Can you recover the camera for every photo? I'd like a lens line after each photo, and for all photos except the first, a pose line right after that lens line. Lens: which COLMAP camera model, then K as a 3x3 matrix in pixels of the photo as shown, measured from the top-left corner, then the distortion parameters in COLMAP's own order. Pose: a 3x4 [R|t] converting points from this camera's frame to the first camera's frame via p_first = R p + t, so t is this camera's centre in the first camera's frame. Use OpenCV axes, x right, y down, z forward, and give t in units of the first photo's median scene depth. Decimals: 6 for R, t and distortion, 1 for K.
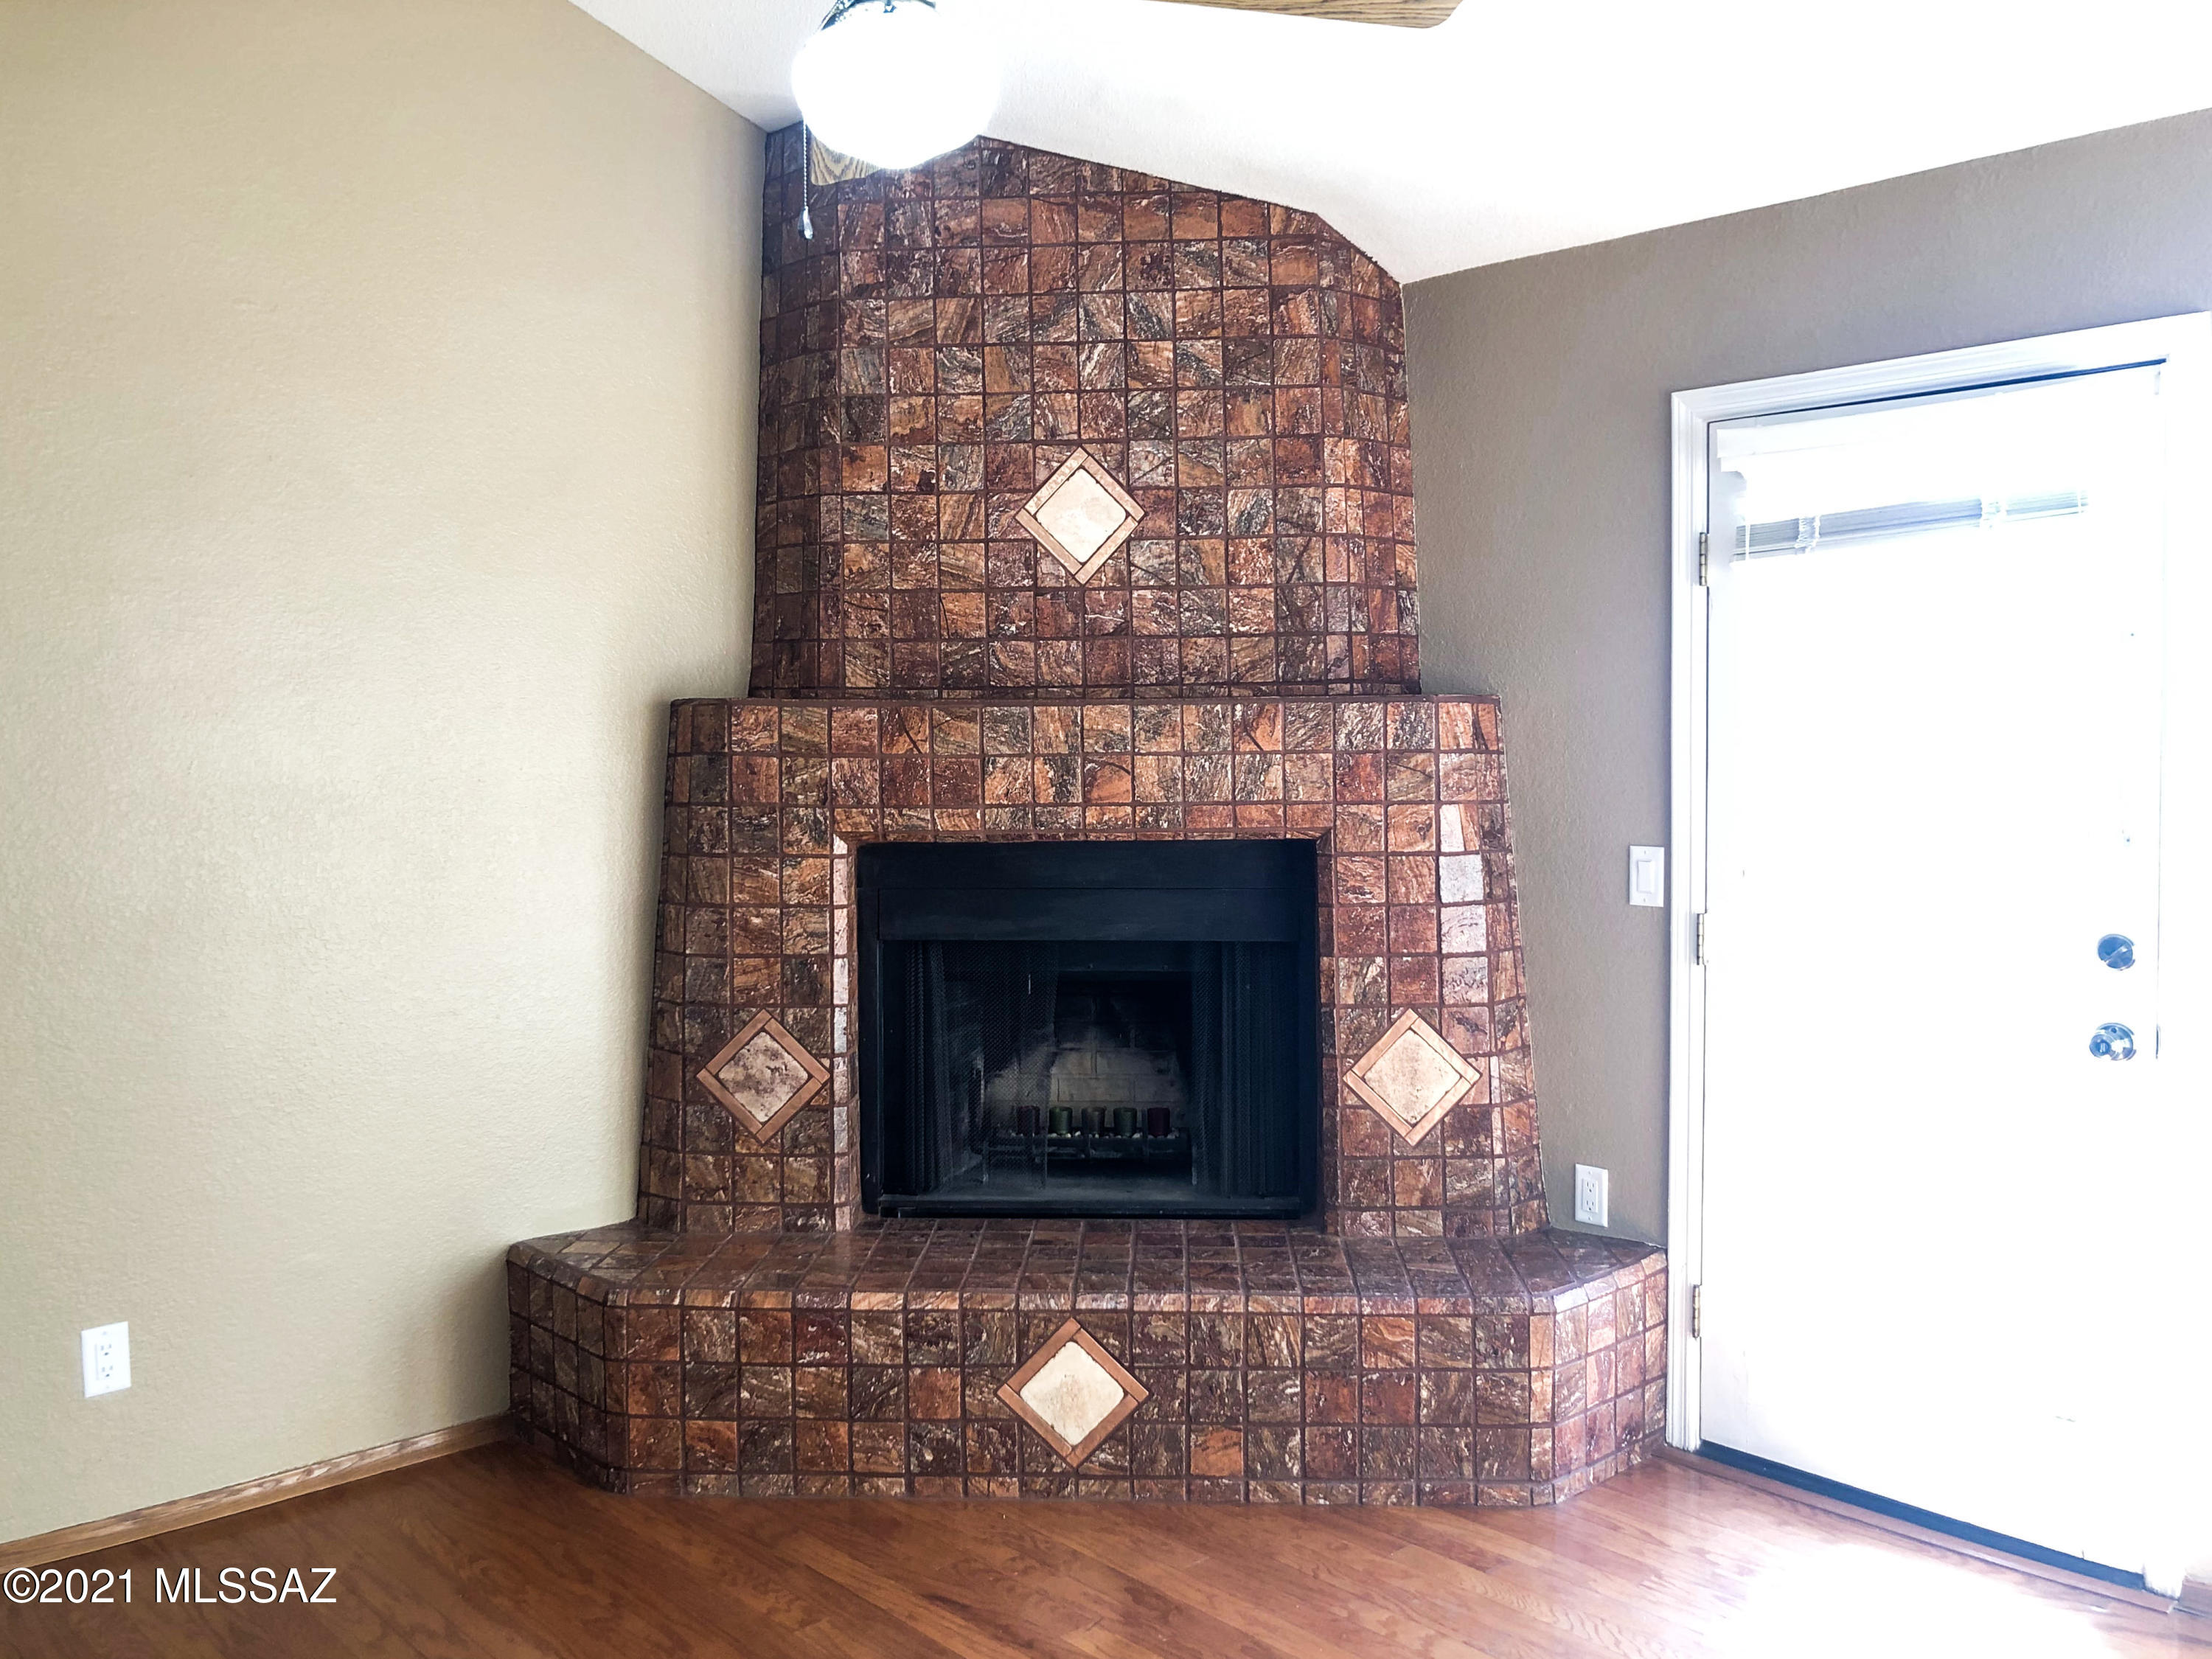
lens RADIAL K [[1876.4, 0, 1098.0], [0, 1876.4, 786.4], [0, 0, 1]] dist [-0.025782, -0.007323]
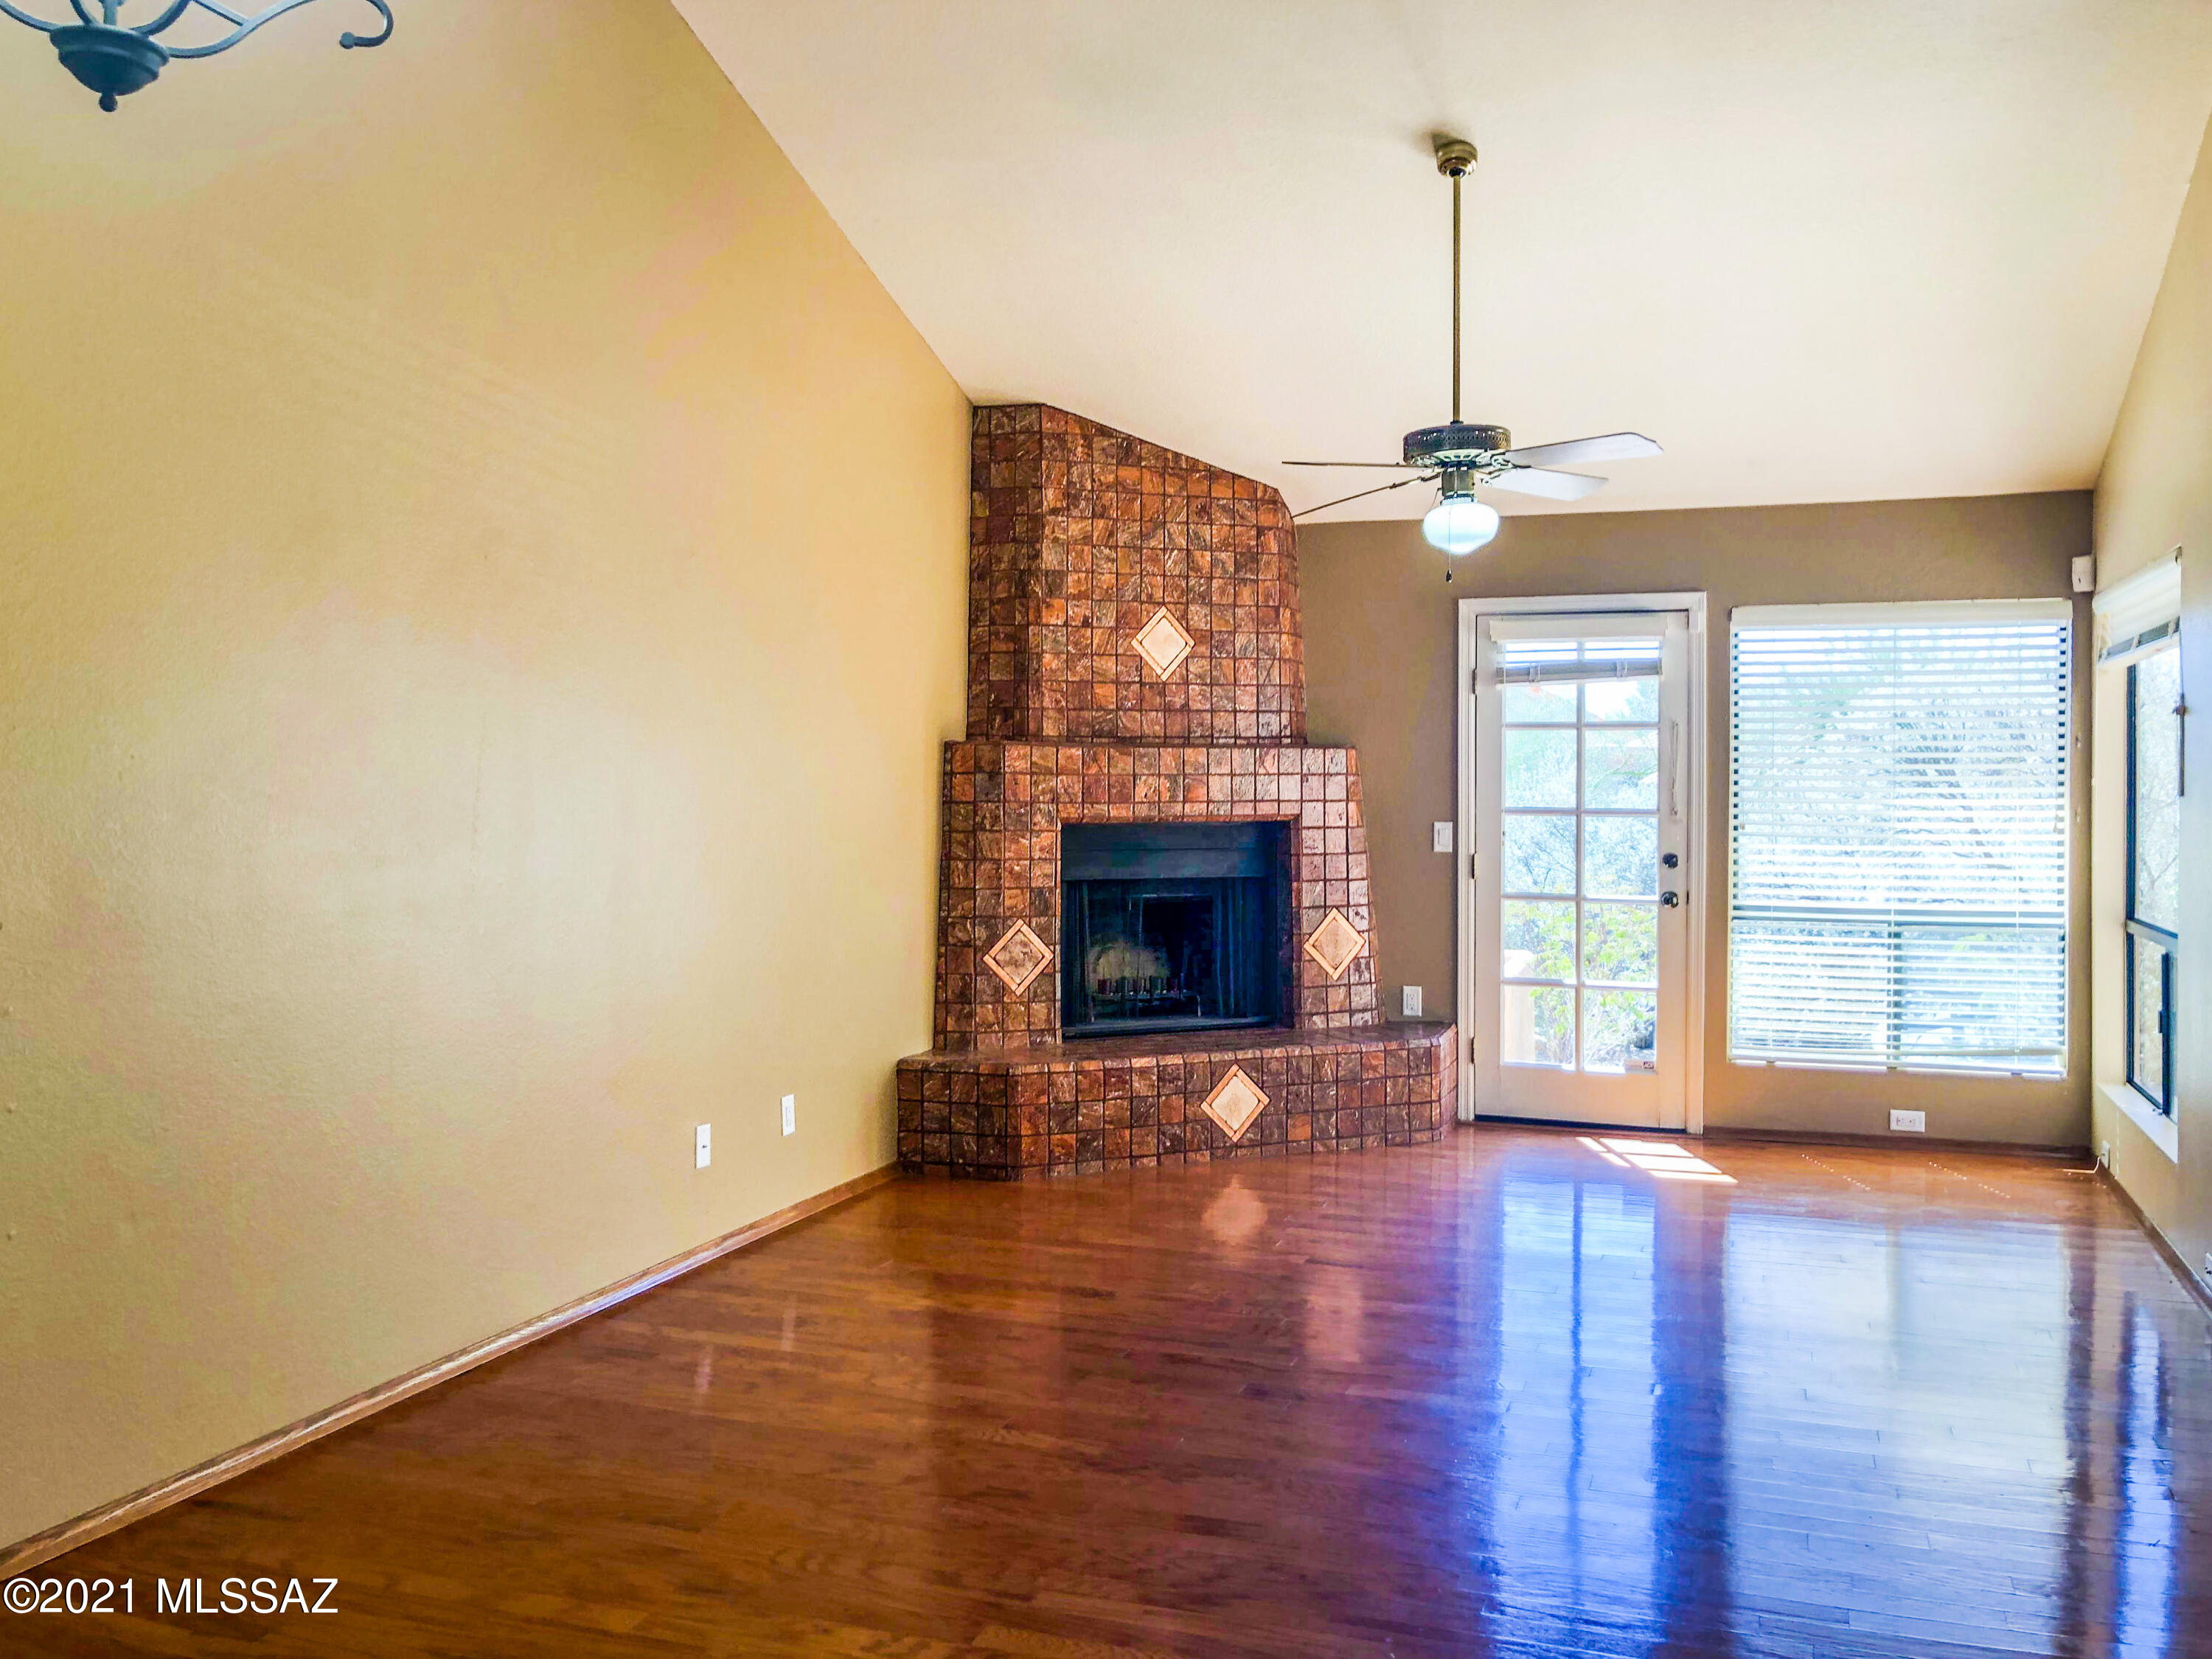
lens RADIAL K [[1860.5, 0, 1105.1], [0, 1860.5, 779.9], [0, 0, 1]] dist [-0.006307, 0.006531]
pose [[0.888833, 0.006861, 0.458180, -0.901304], [0.006811, 0.999580, -0.028181, 0.038628], [-0.458181, 0.028169, 0.888412, -0.581163]]
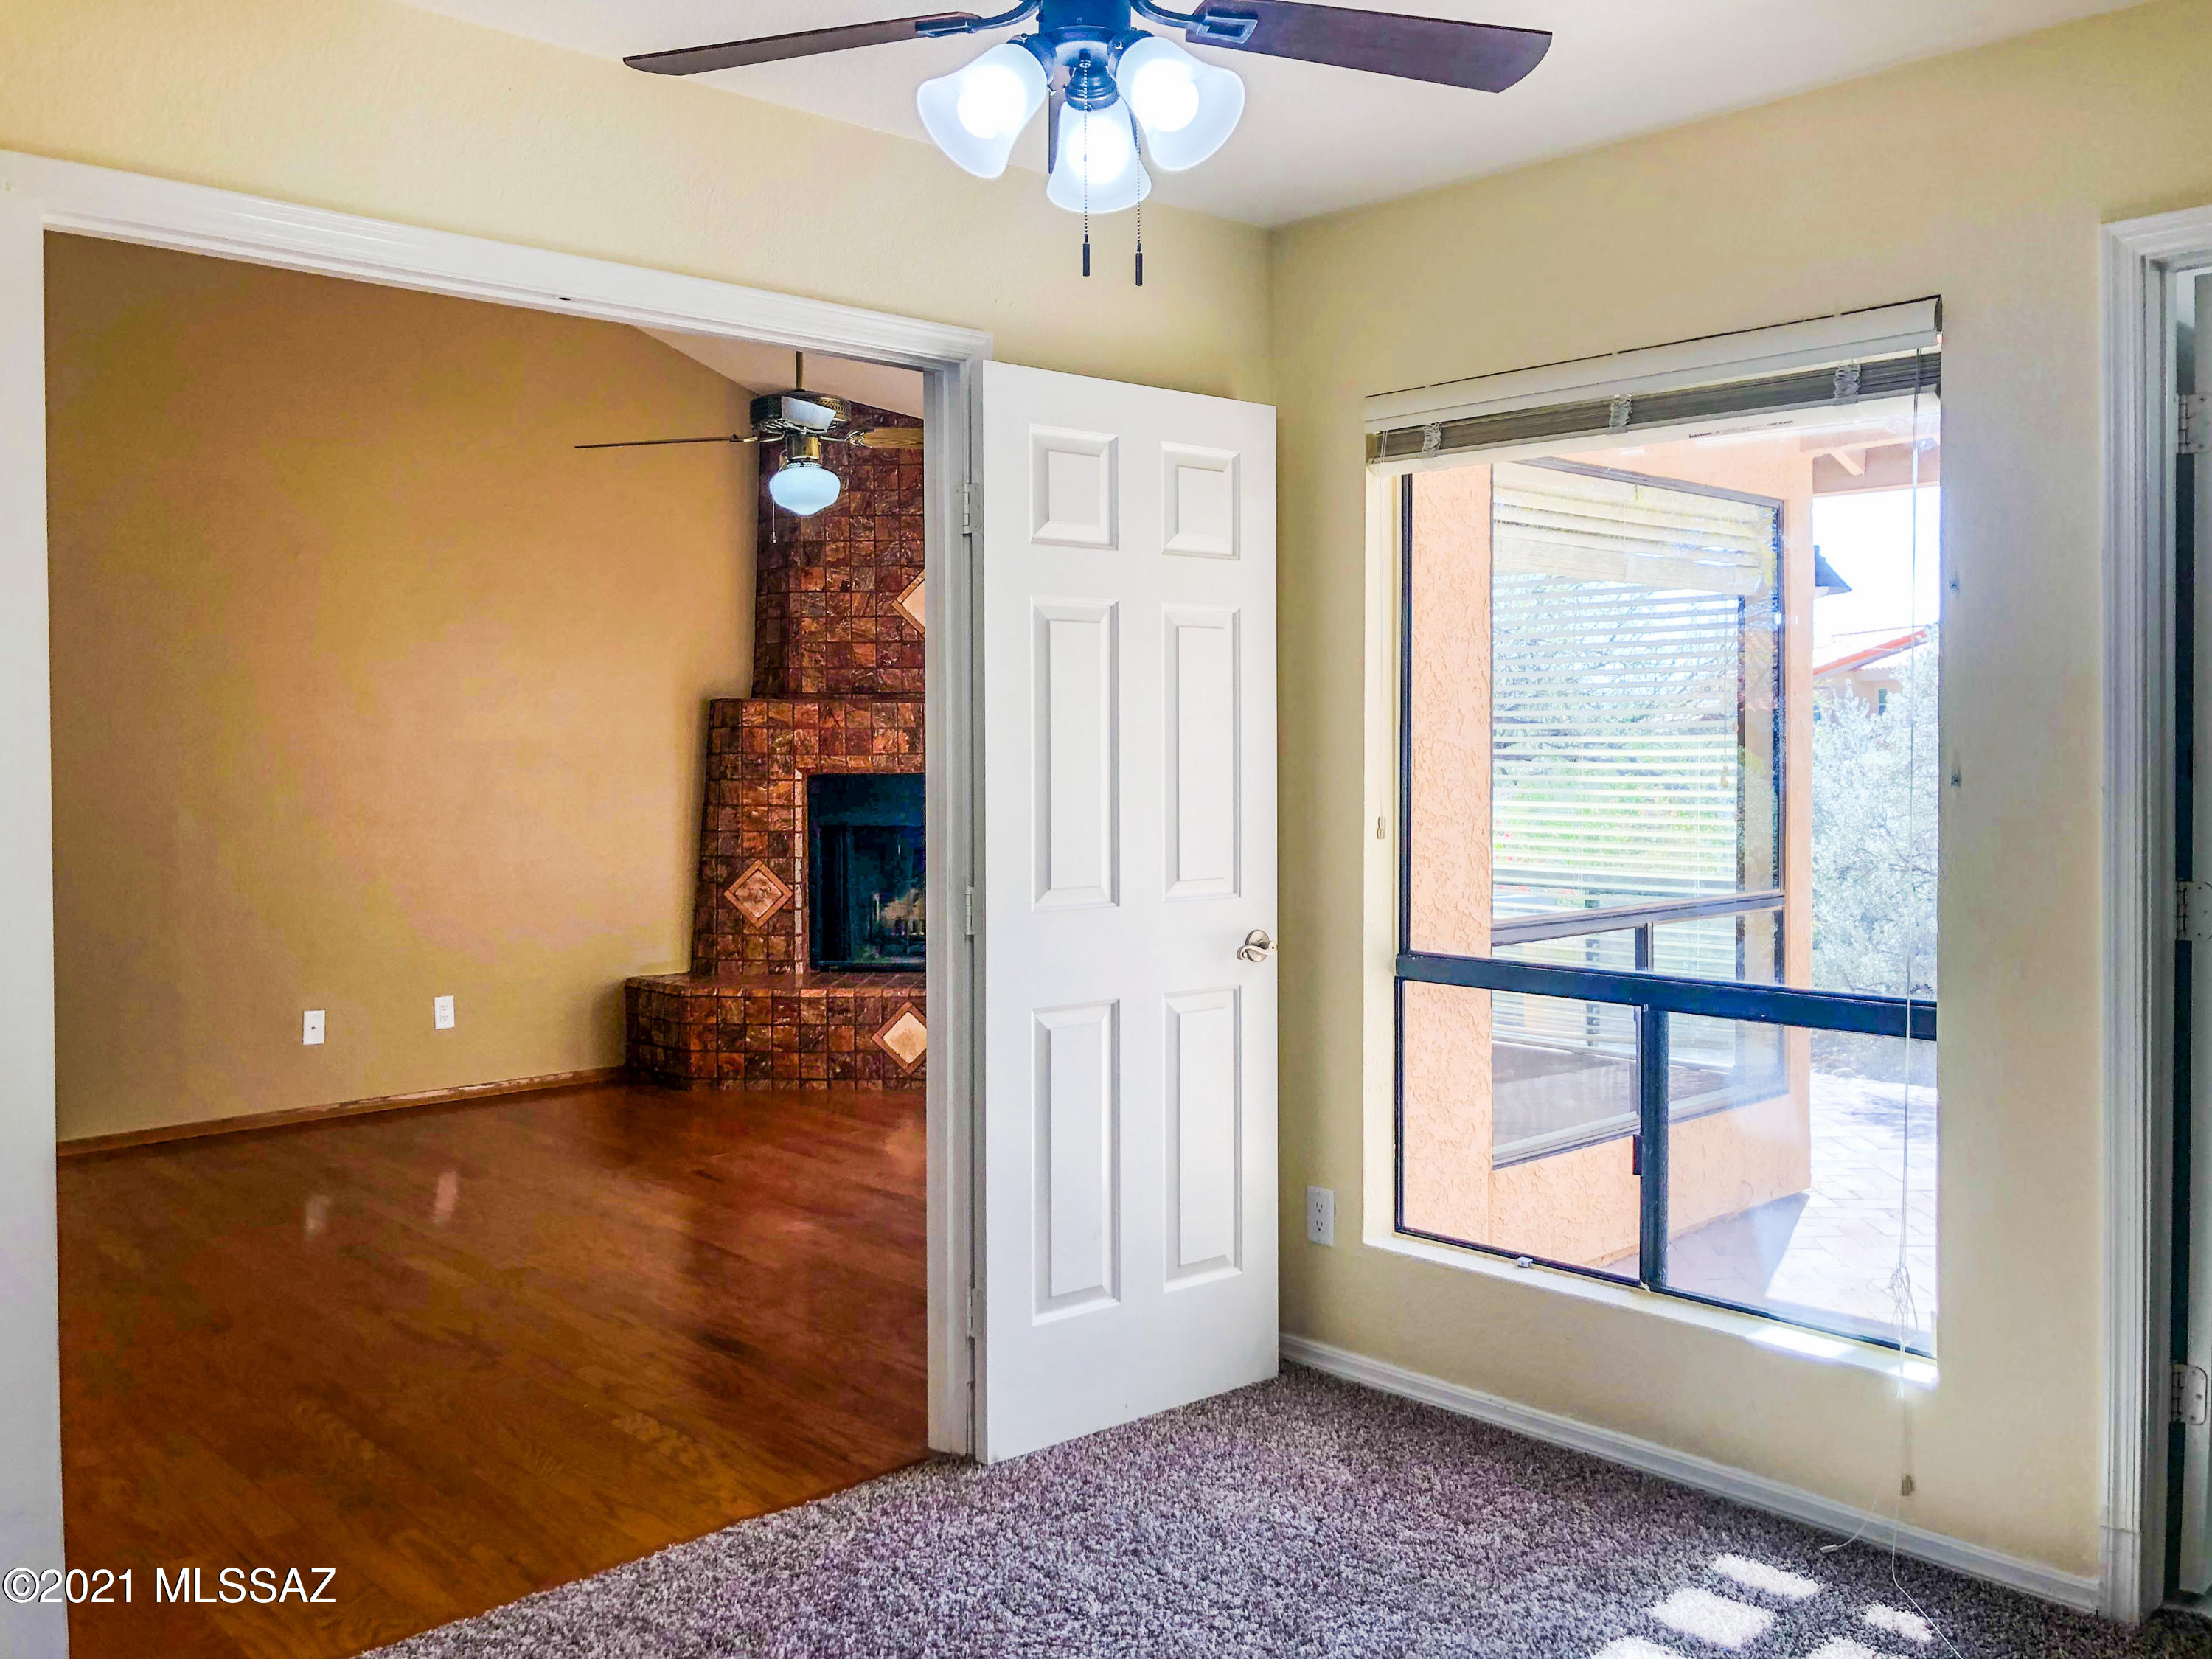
lens RADIAL K [[1898.7, 0, 1113.0], [0, 1898.7, 738.8], [0, 0, 1]] dist [-0.016477, 0.051499]
pose [[0.999966, 0.000794, 0.008240, 0.170974], [-0.000579, 0.999660, -0.026073, 0.045434], [-0.008257, 0.026068, 0.999626, -0.962628]]
